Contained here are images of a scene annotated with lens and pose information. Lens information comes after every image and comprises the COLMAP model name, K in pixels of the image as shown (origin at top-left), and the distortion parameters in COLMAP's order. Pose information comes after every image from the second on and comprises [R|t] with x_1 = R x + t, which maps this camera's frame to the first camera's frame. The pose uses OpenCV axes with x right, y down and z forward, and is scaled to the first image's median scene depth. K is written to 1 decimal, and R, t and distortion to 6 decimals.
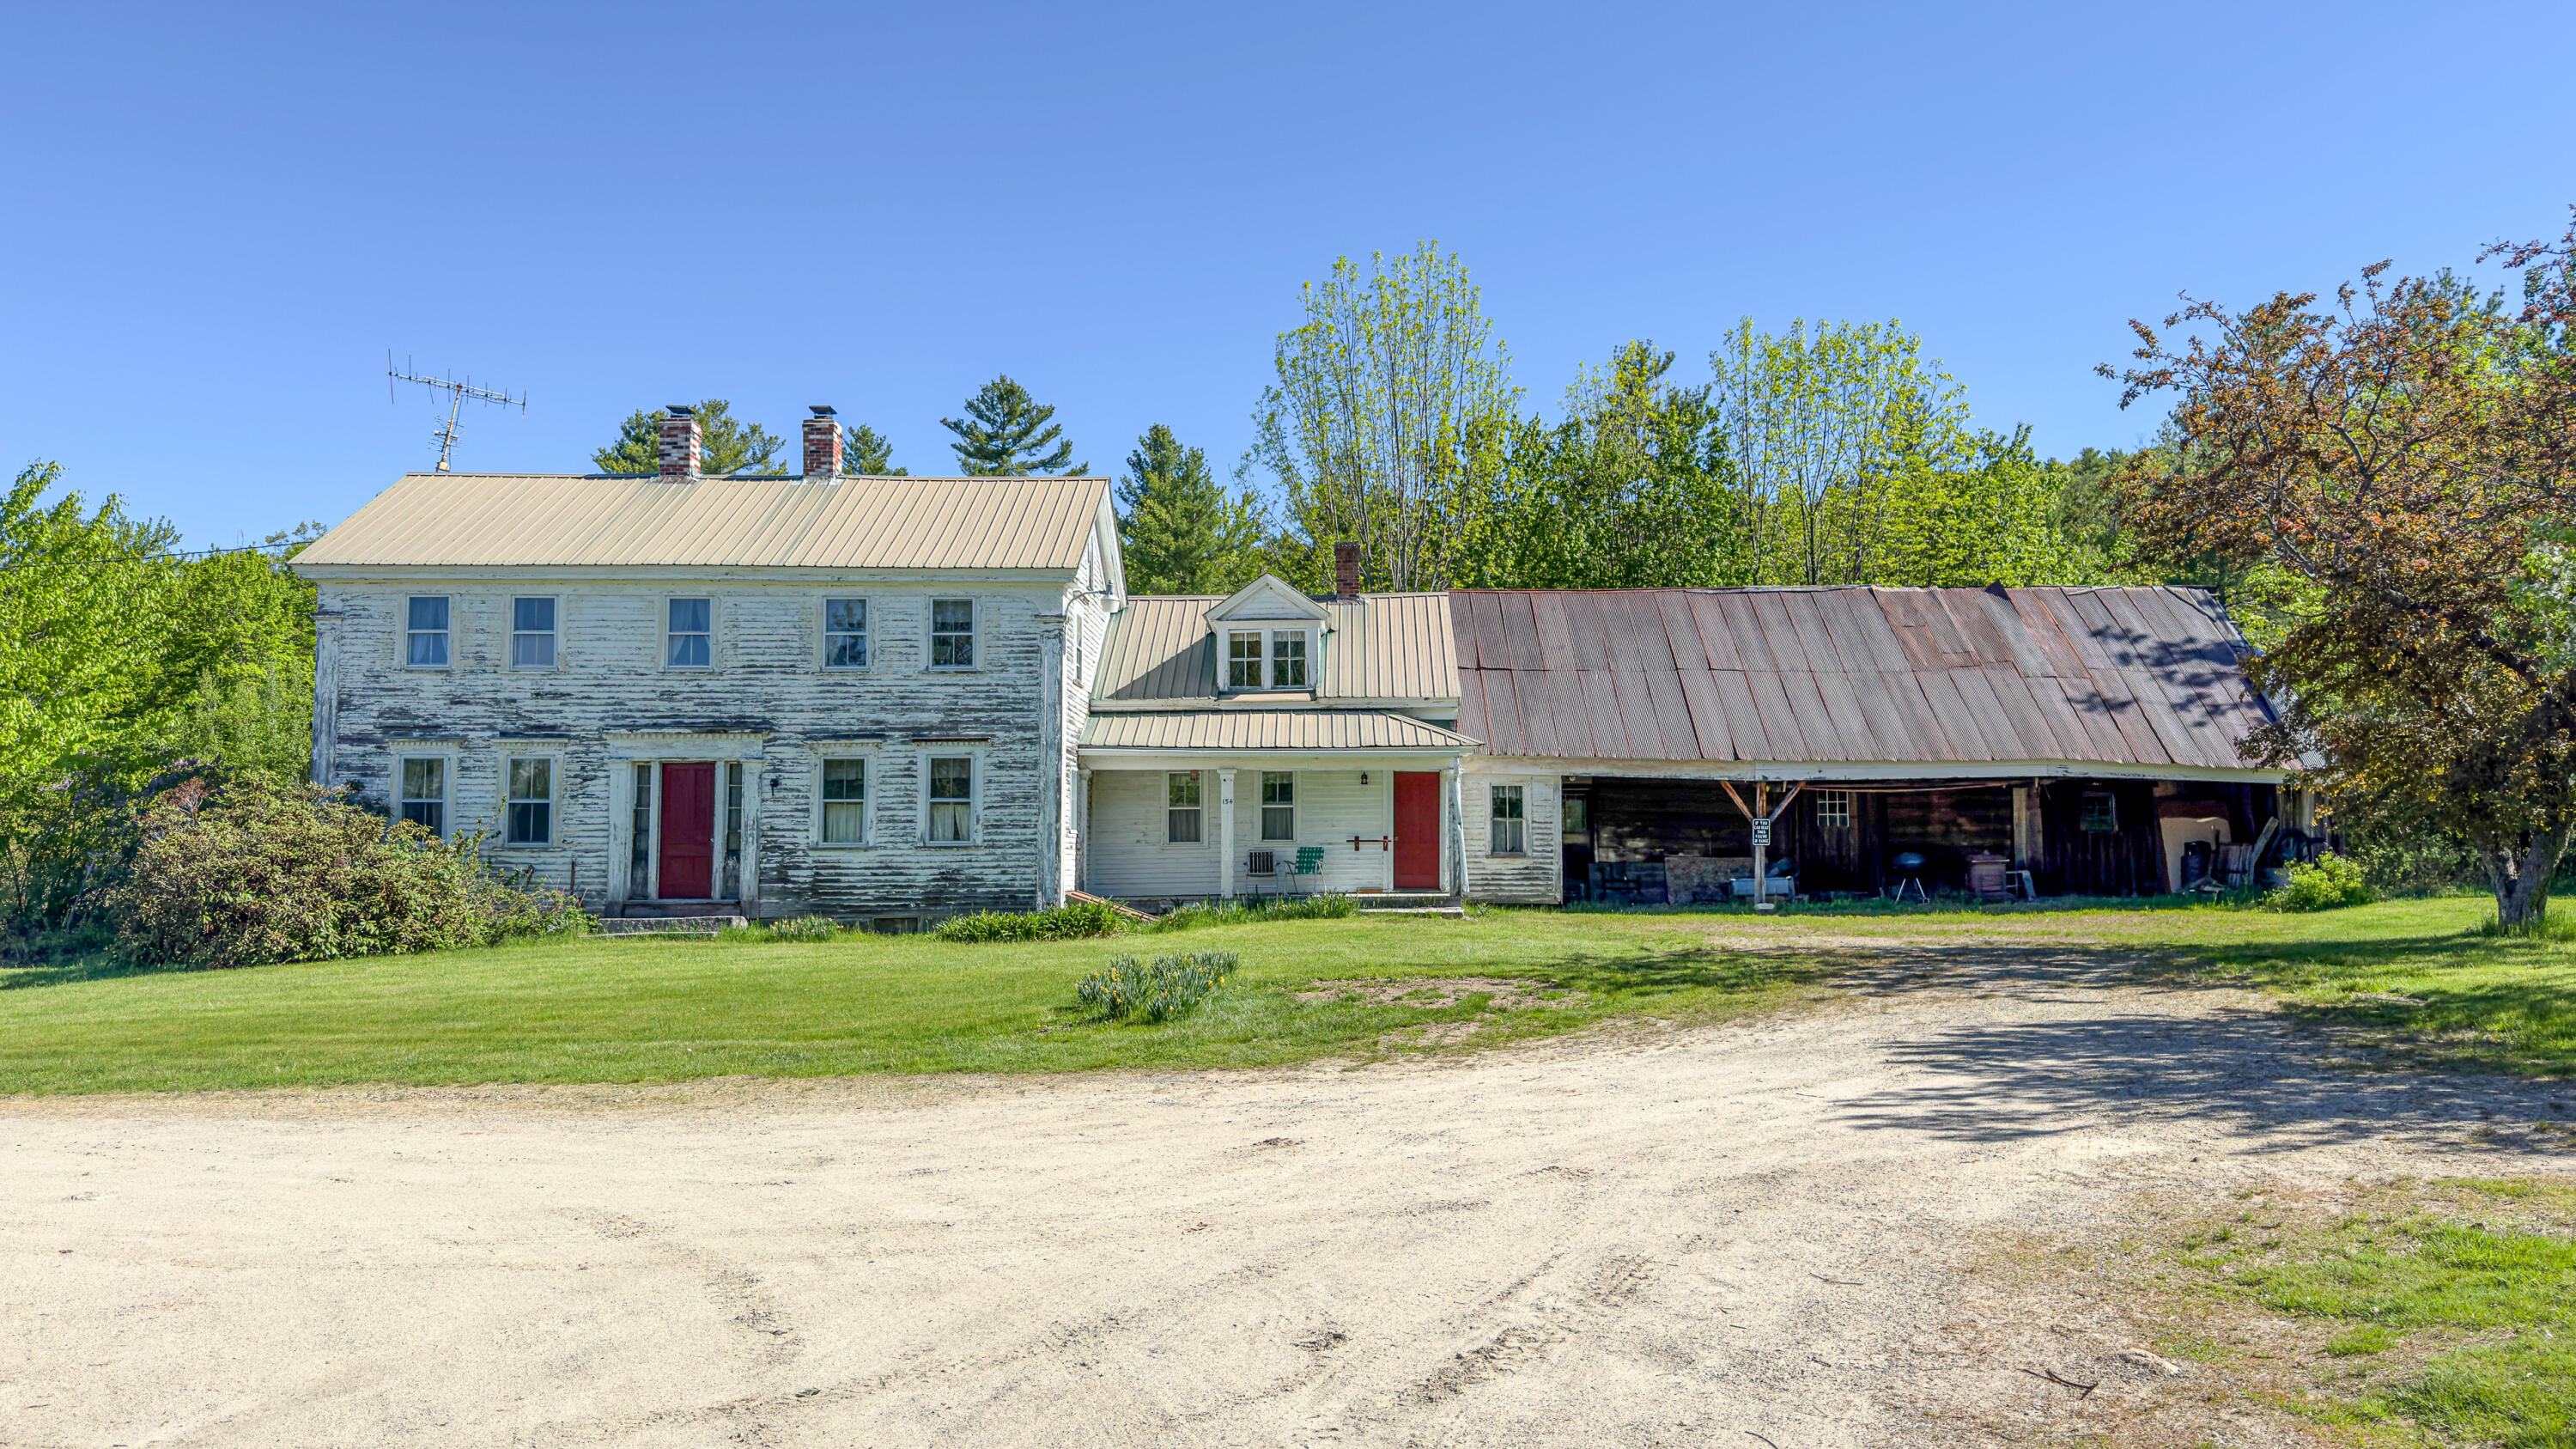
lens RADIAL K [[1683.9, 0, 1288.0], [0, 1683.9, 724.5], [0, 0, 1]] dist [0.001225, -0.109823]
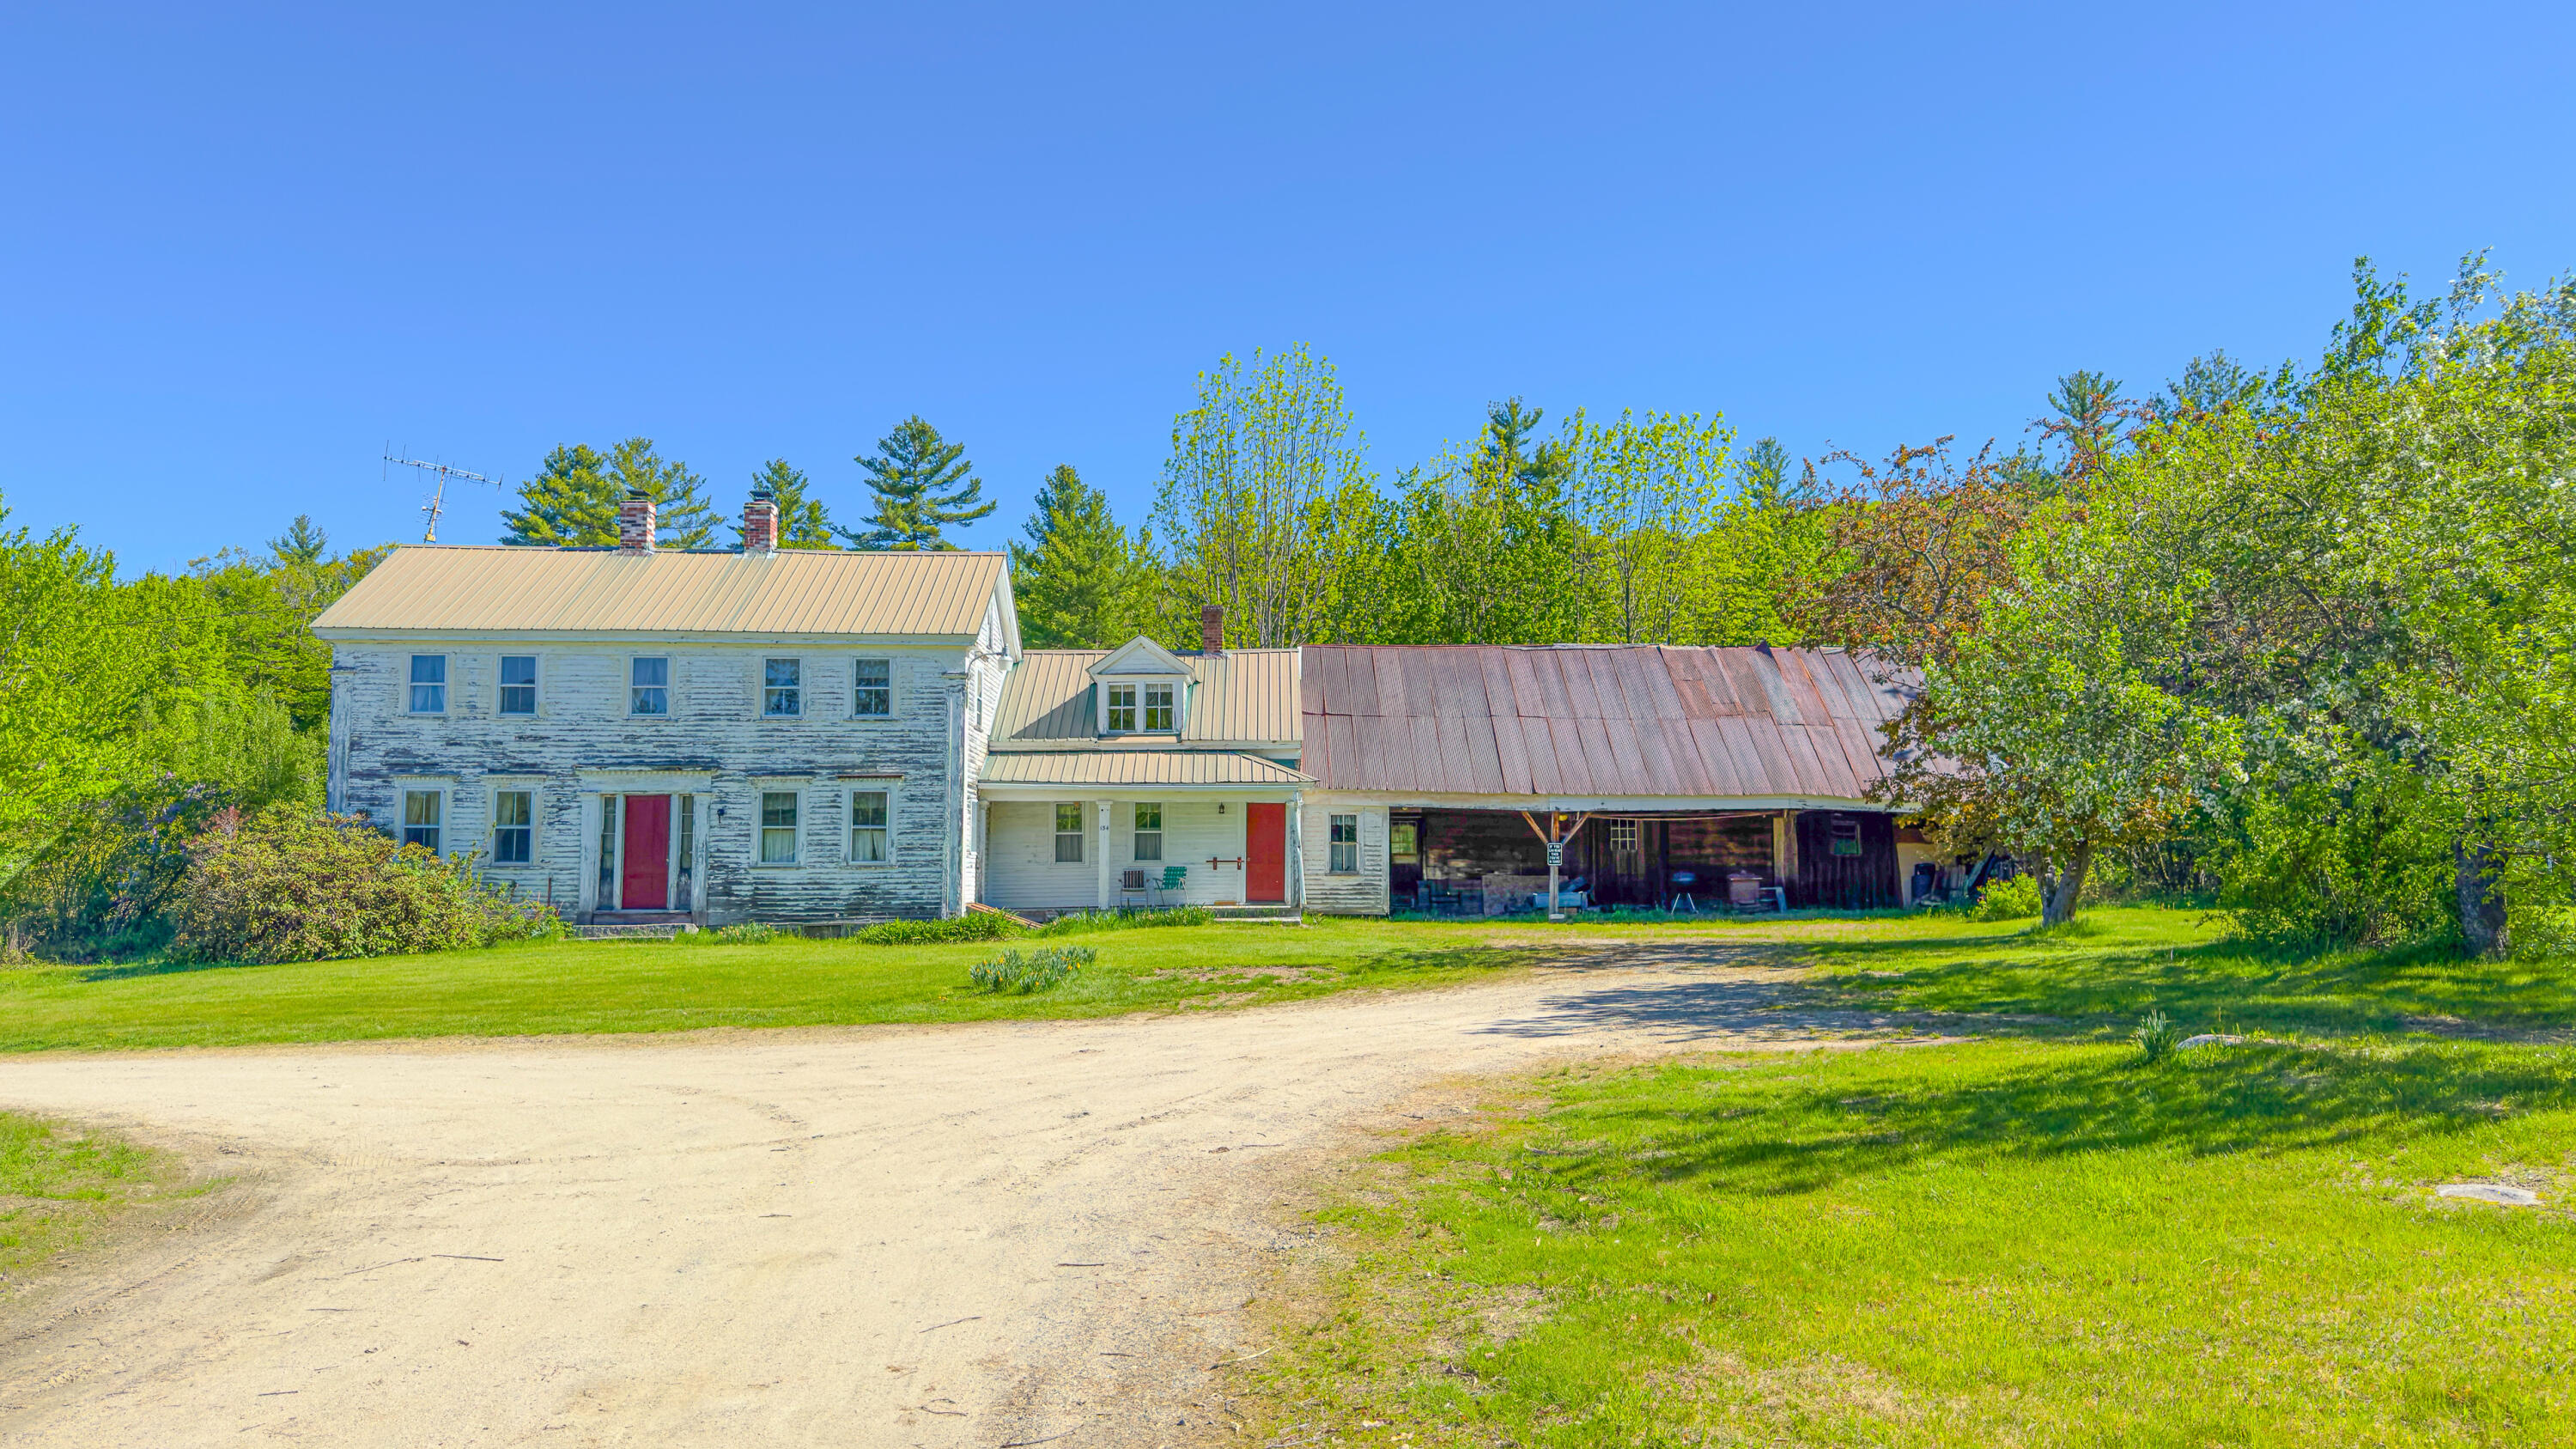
lens RADIAL K [[1683.9, 0, 1288.0], [0, 1683.9, 724.5], [0, 0, 1]] dist [0.001225, -0.109823]
pose [[0.998648, 0.005182, 0.051731, 0.031063], [-0.004597, 0.999924, -0.011424, -0.014104], [-0.051786, 0.011170, 0.998596, -0.190774]]
